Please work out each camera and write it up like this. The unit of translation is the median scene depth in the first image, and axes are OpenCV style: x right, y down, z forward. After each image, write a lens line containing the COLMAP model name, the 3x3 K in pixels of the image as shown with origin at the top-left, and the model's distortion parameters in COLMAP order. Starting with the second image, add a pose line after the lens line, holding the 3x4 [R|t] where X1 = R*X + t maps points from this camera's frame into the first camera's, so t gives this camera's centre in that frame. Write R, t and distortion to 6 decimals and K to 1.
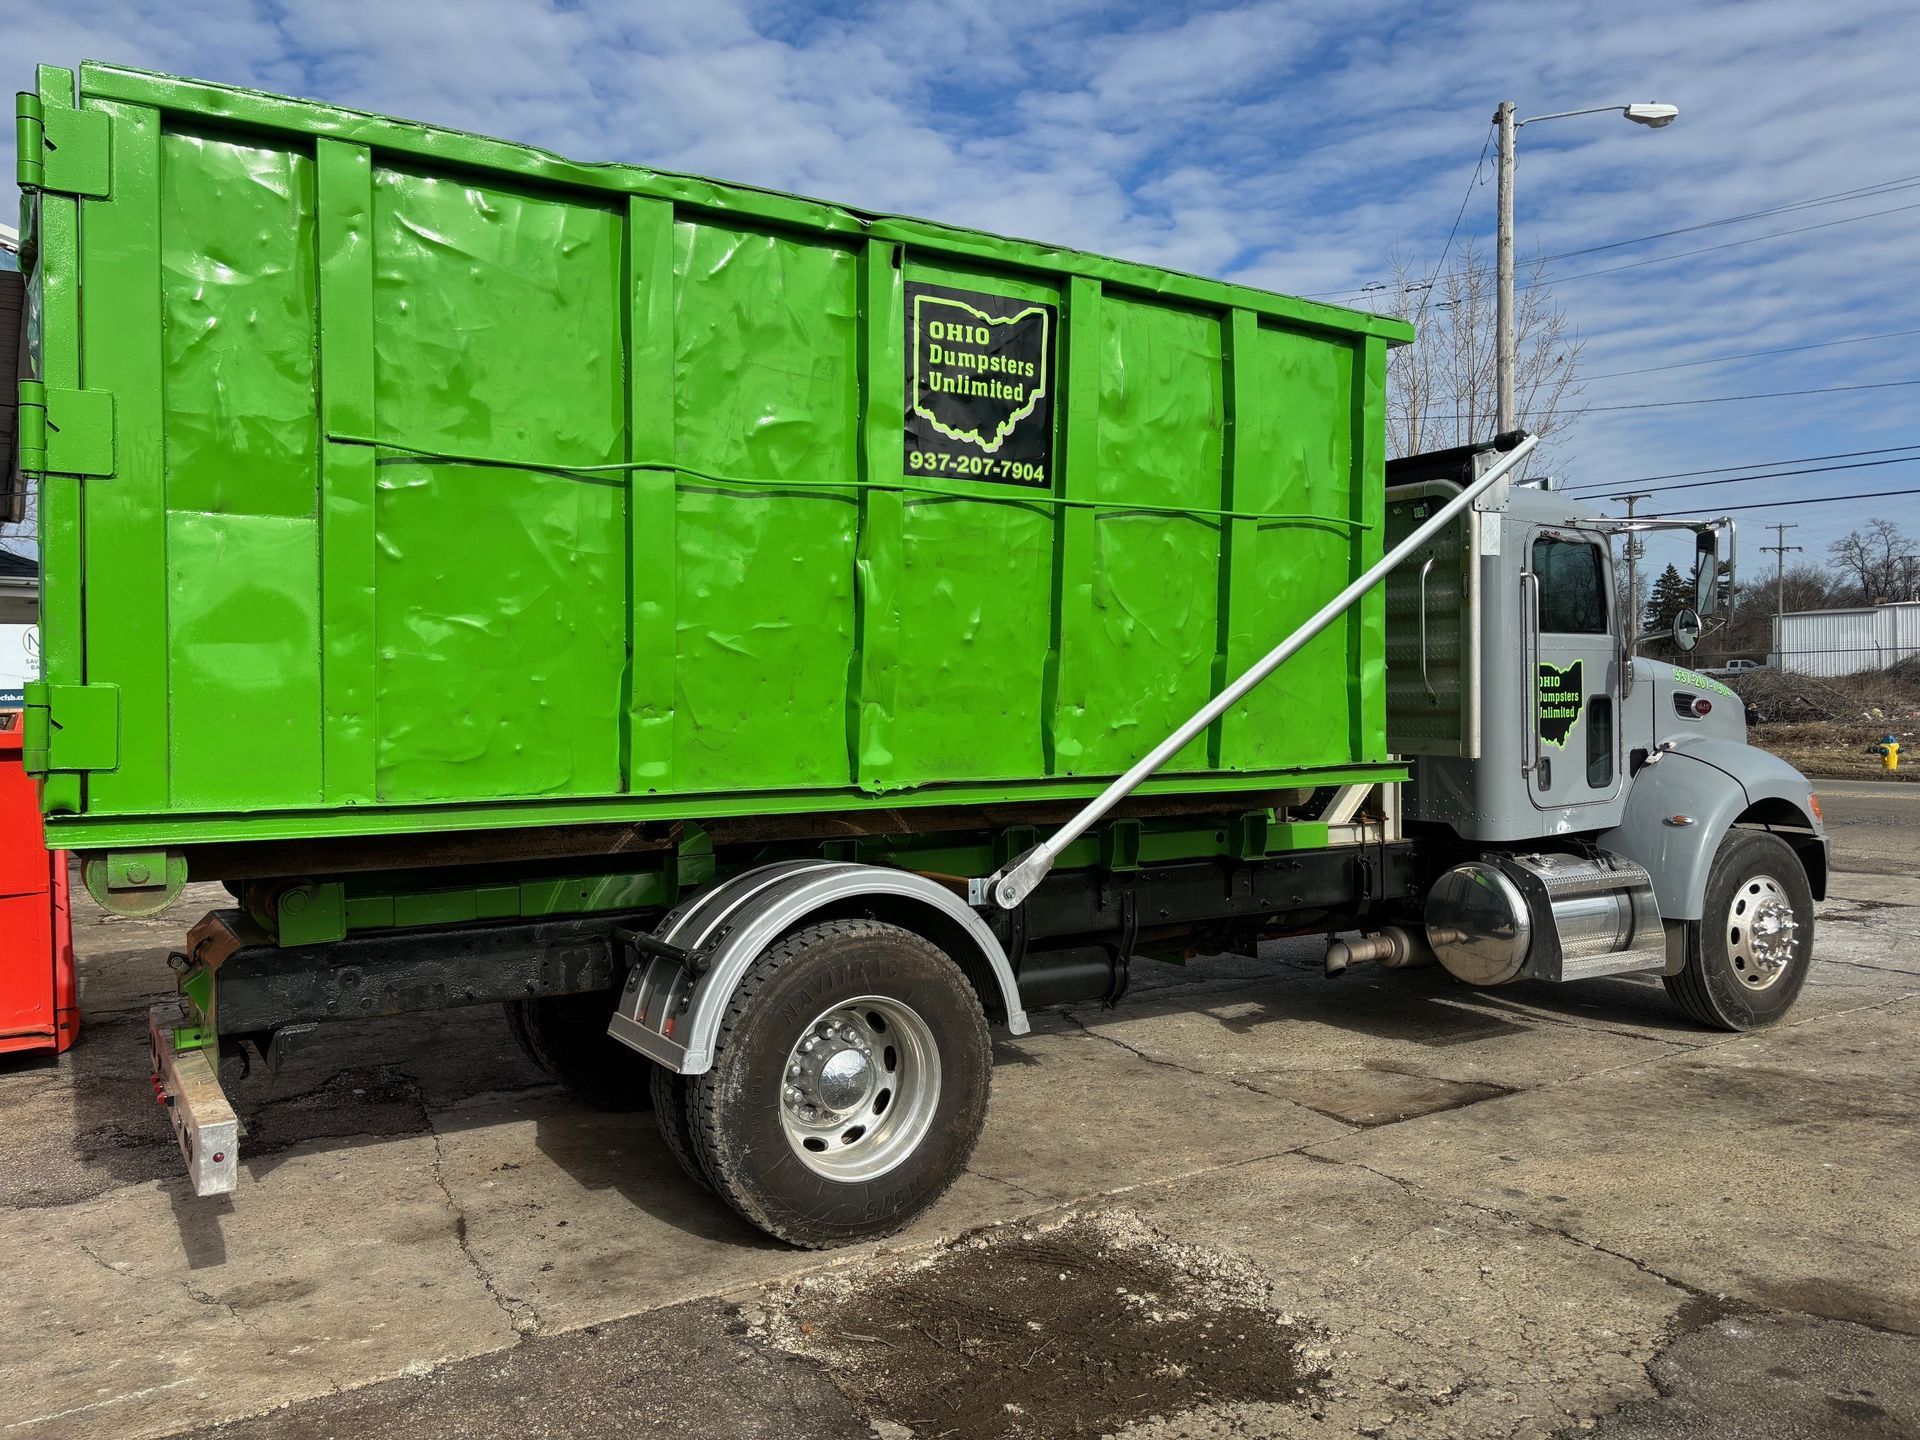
lens RADIAL K [[1491.8, 0, 960.6], [0, 1491.8, 732.2], [0, 0, 1]] dist [0.020409, -0.032769]
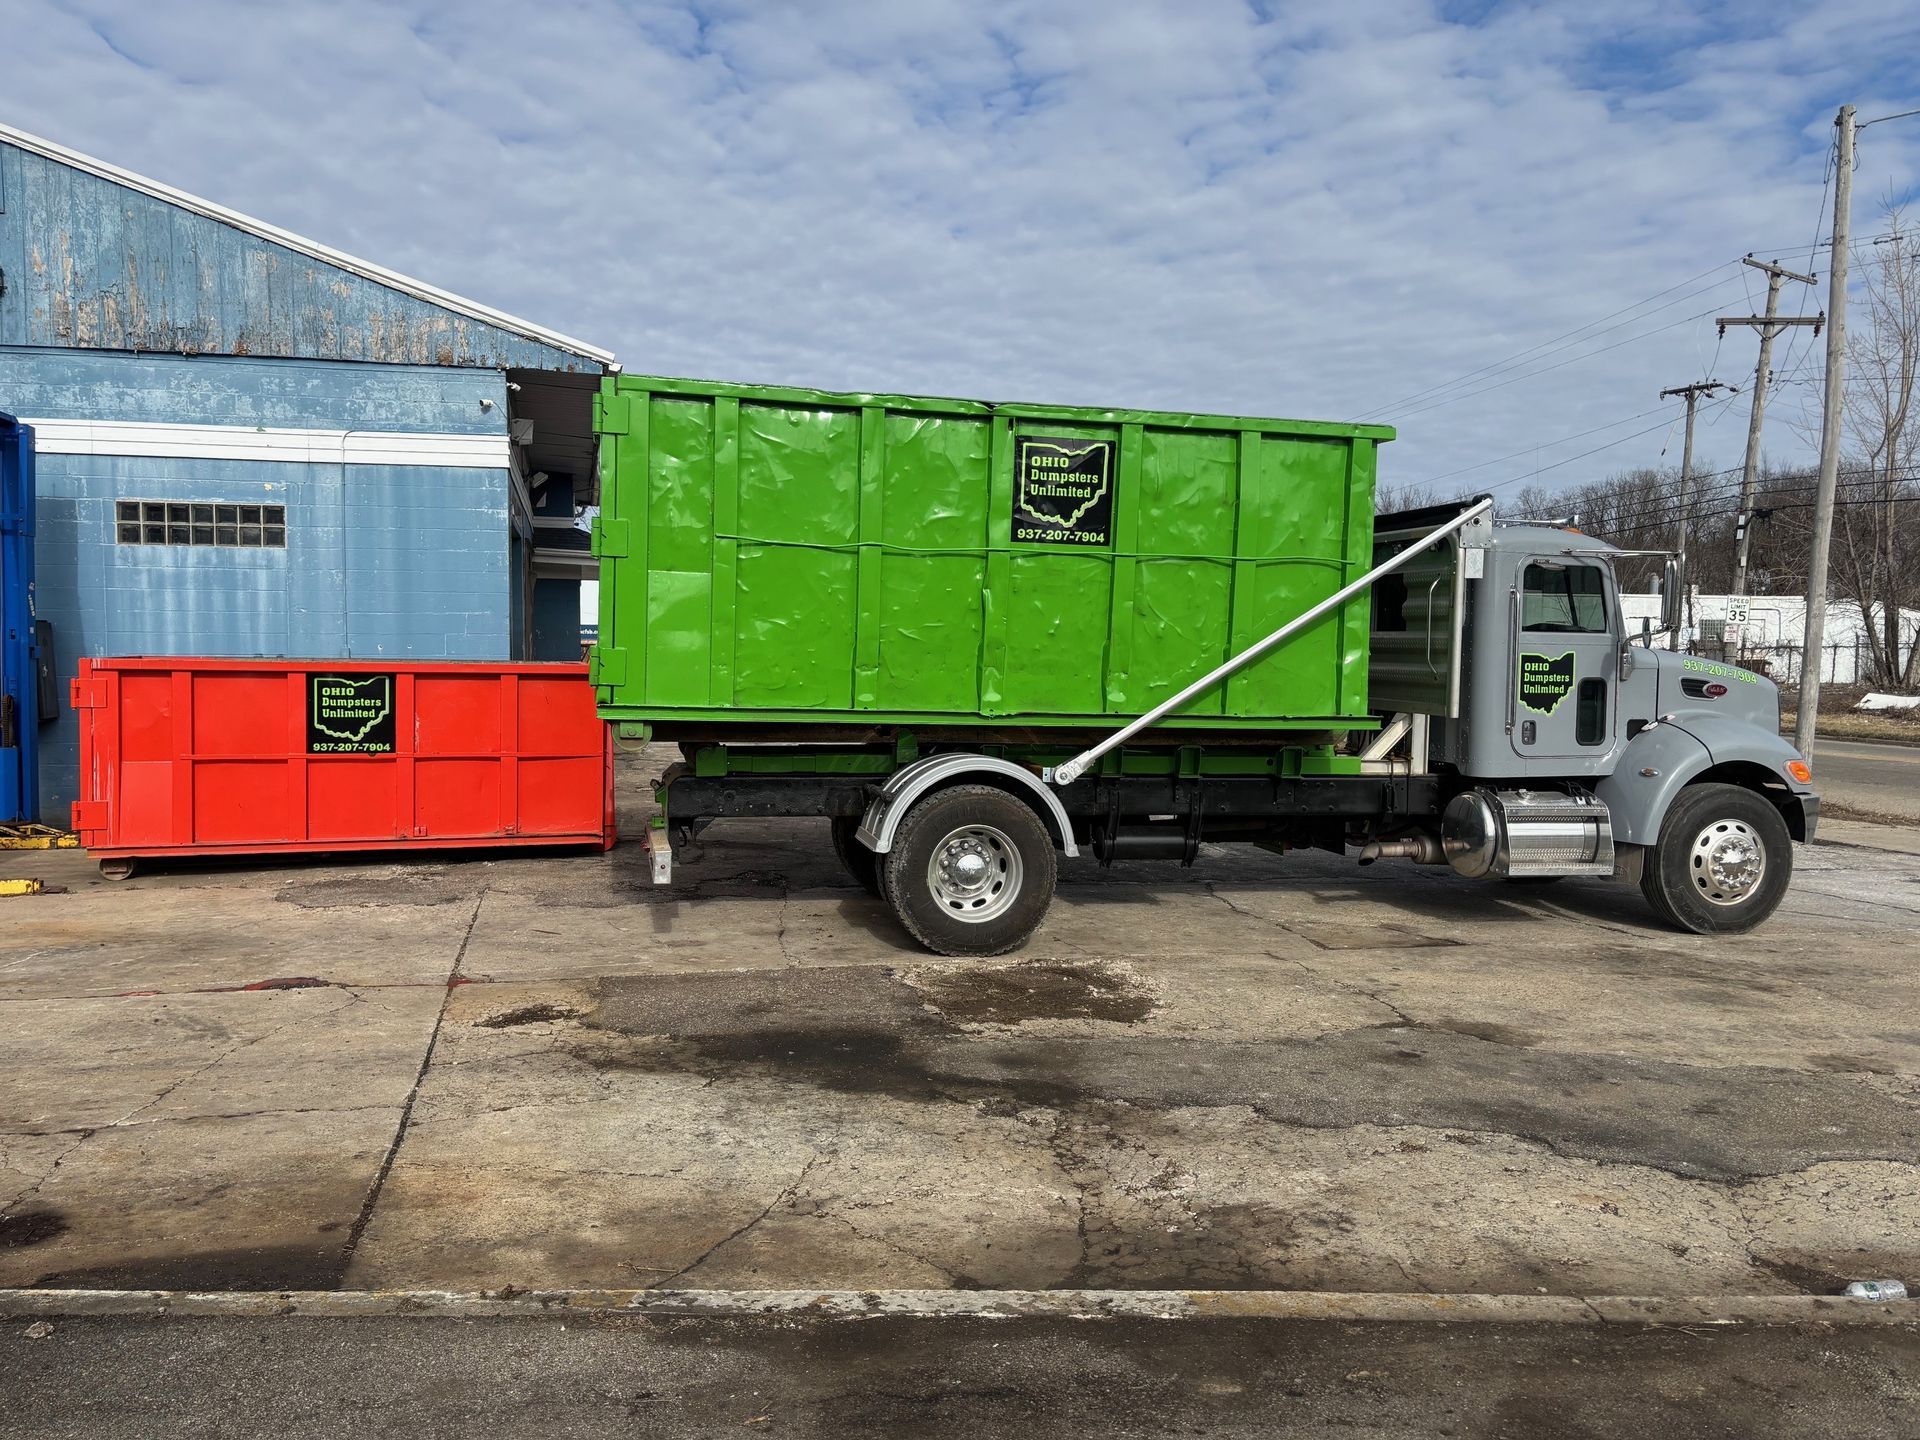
lens RADIAL K [[1491.8, 0, 927.9], [0, 1491.8, 744.0], [0, 0, 1]] dist [0.020409, -0.032769]
pose [[0.940958, 0.051604, -0.334568, 0.466743], [-0.038128, 0.998180, 0.046726, -0.007619], [0.336370, -0.031210, 0.941213, -0.725162]]
